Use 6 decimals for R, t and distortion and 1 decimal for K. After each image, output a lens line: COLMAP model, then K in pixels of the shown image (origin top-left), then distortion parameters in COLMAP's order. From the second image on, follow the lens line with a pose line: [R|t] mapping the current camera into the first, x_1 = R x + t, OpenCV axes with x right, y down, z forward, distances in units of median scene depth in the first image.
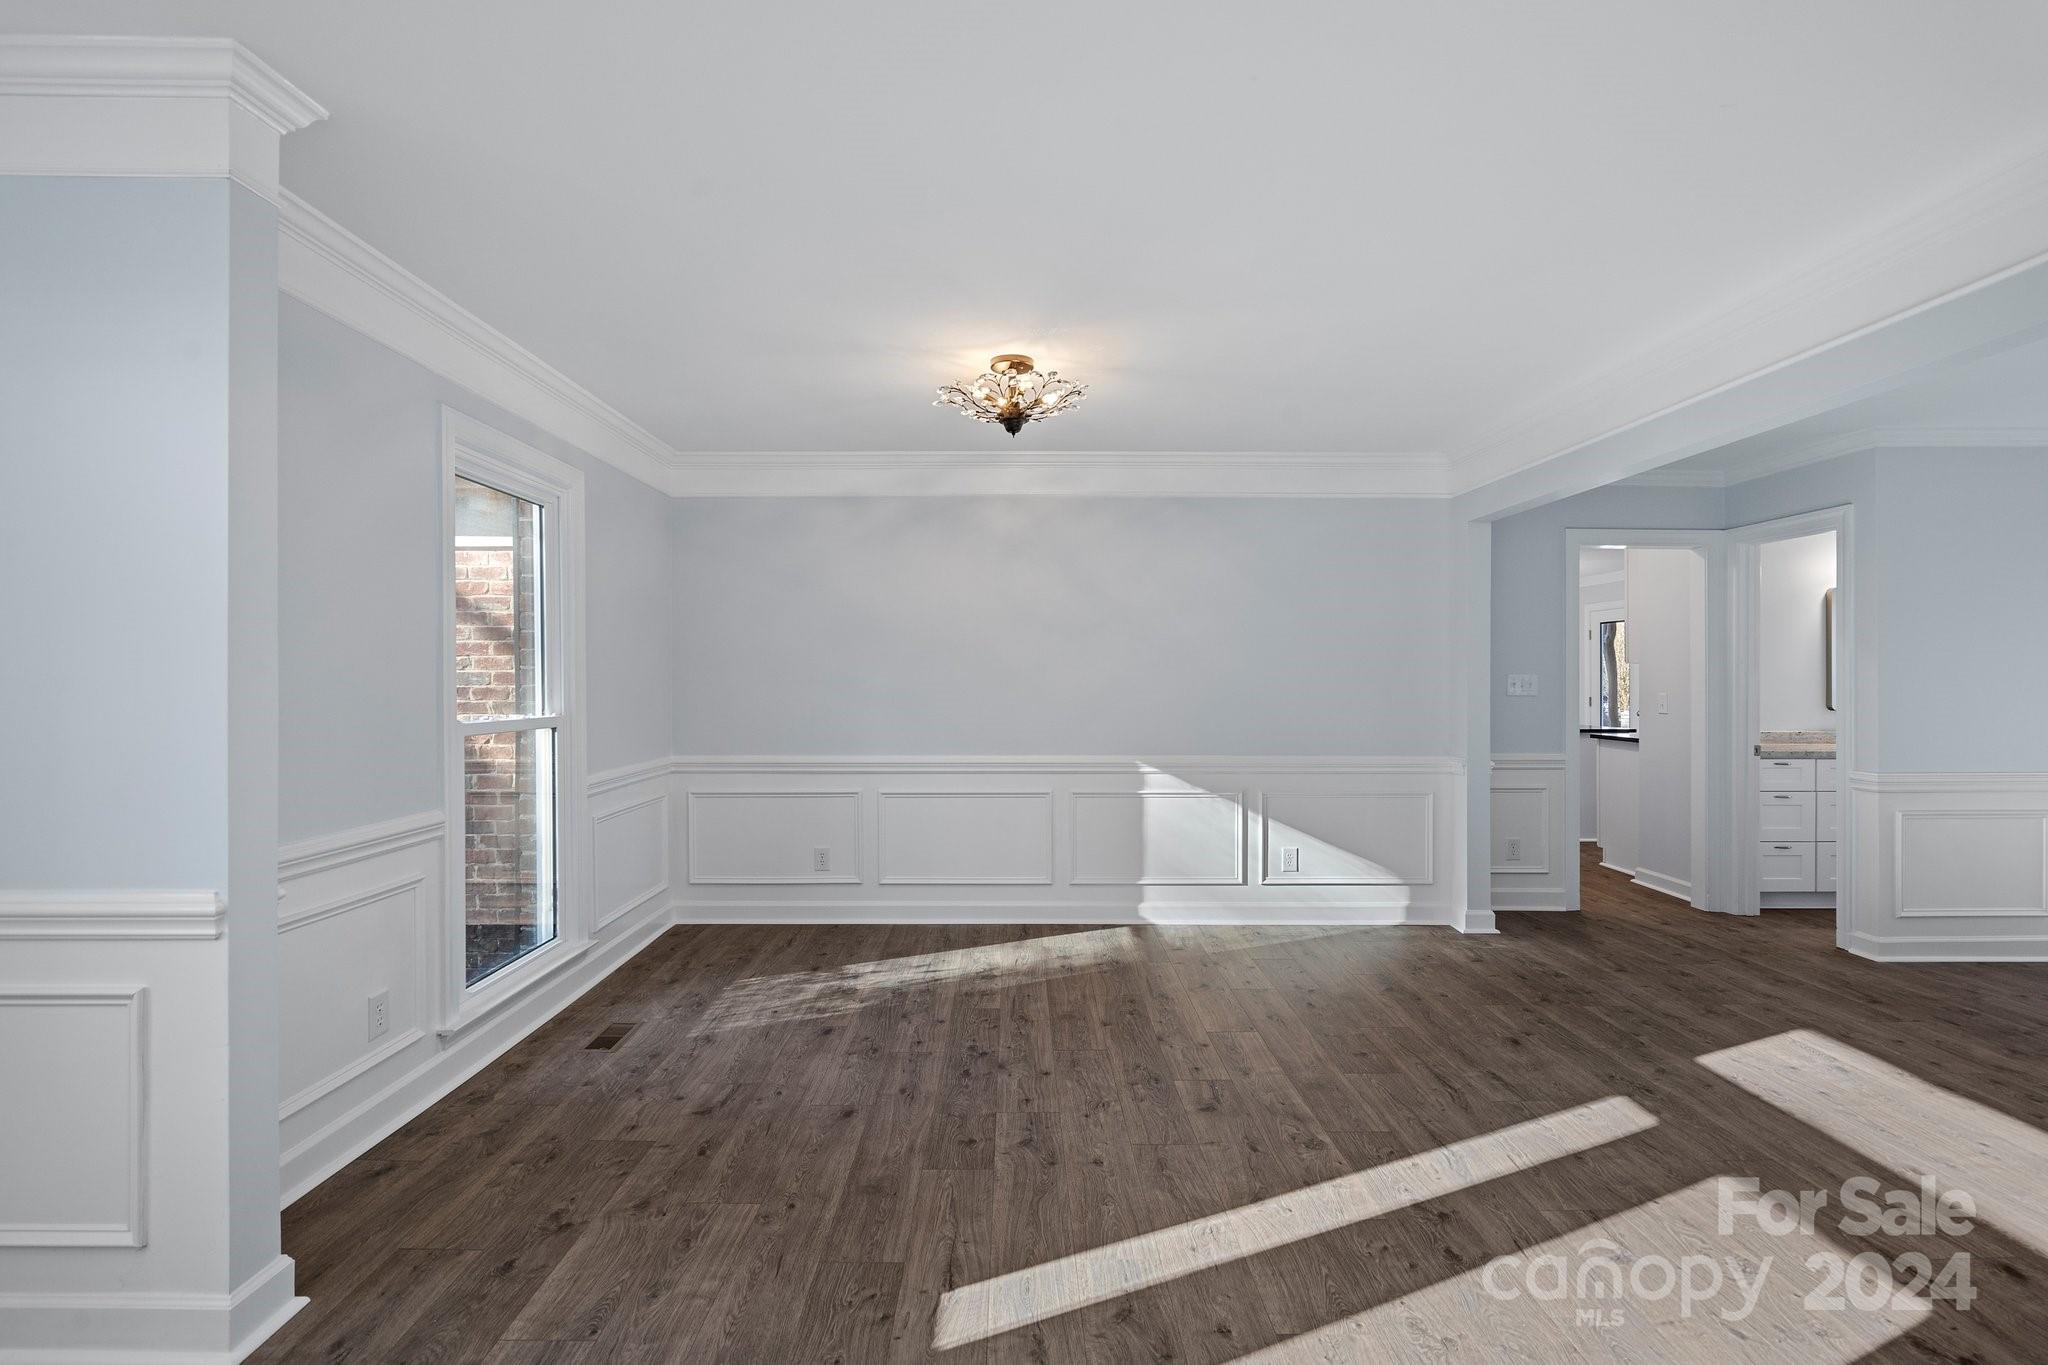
lens RADIAL K [[931.7, 0, 1034.8], [0, 931.7, 694.1], [0, 0, 1]] dist [-0.002639, 0.002820]
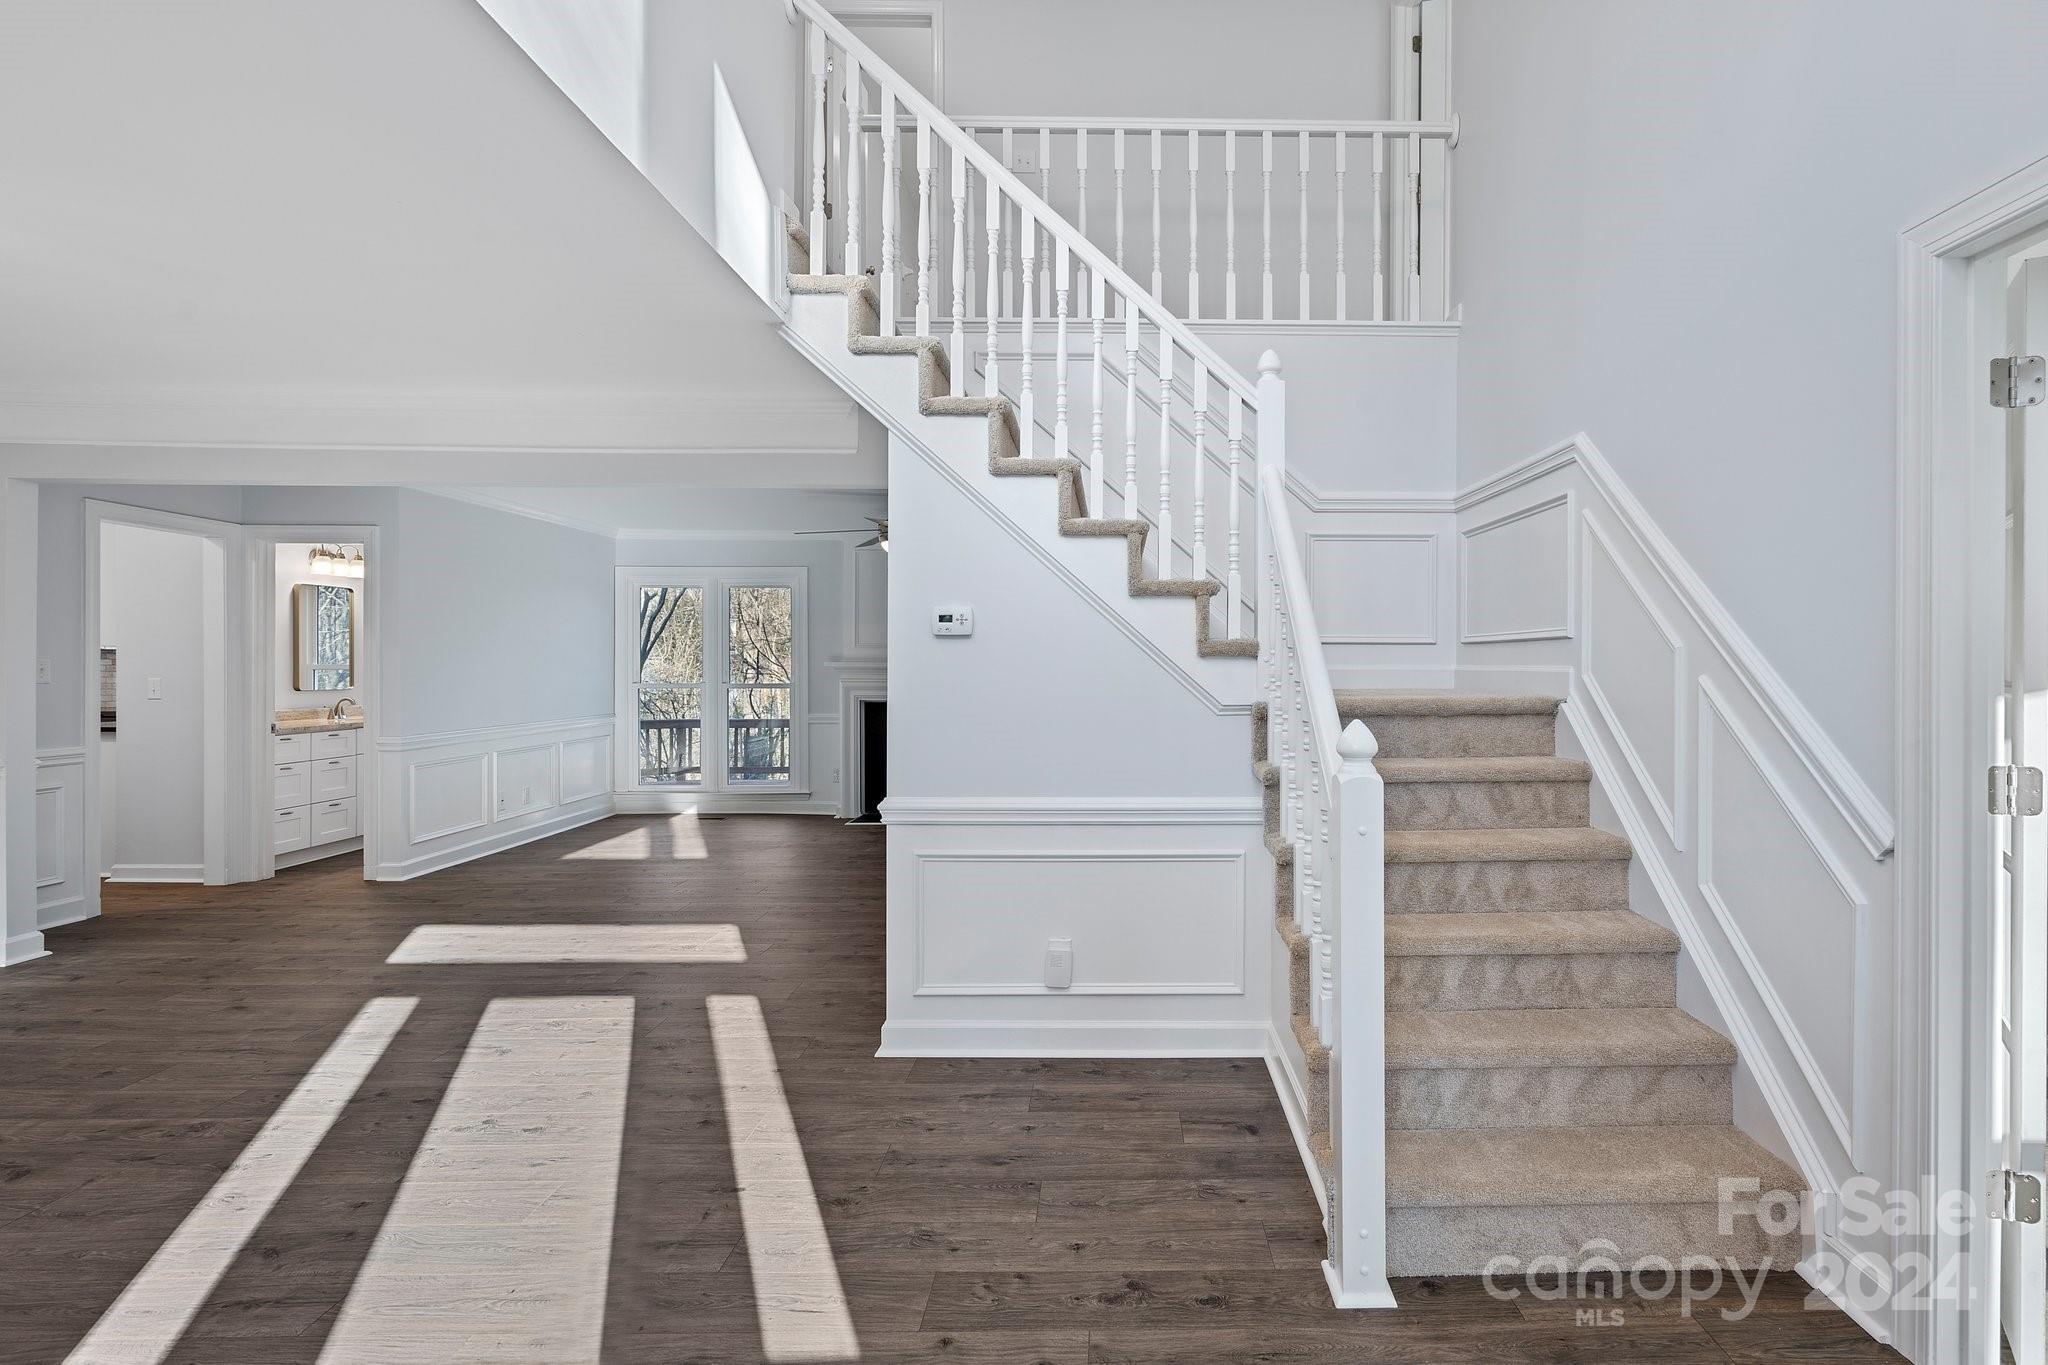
lens RADIAL K [[931.7, 0, 1029.1], [0, 931.7, 673.7], [0, 0, 1]] dist [-0.002639, 0.002820]
pose [[0.088573, -0.008128, 0.996037, -0.509496], [0.012566, 0.999896, 0.007042, -0.001383], [-0.995990, 0.011893, 0.088666, 0.009759]]
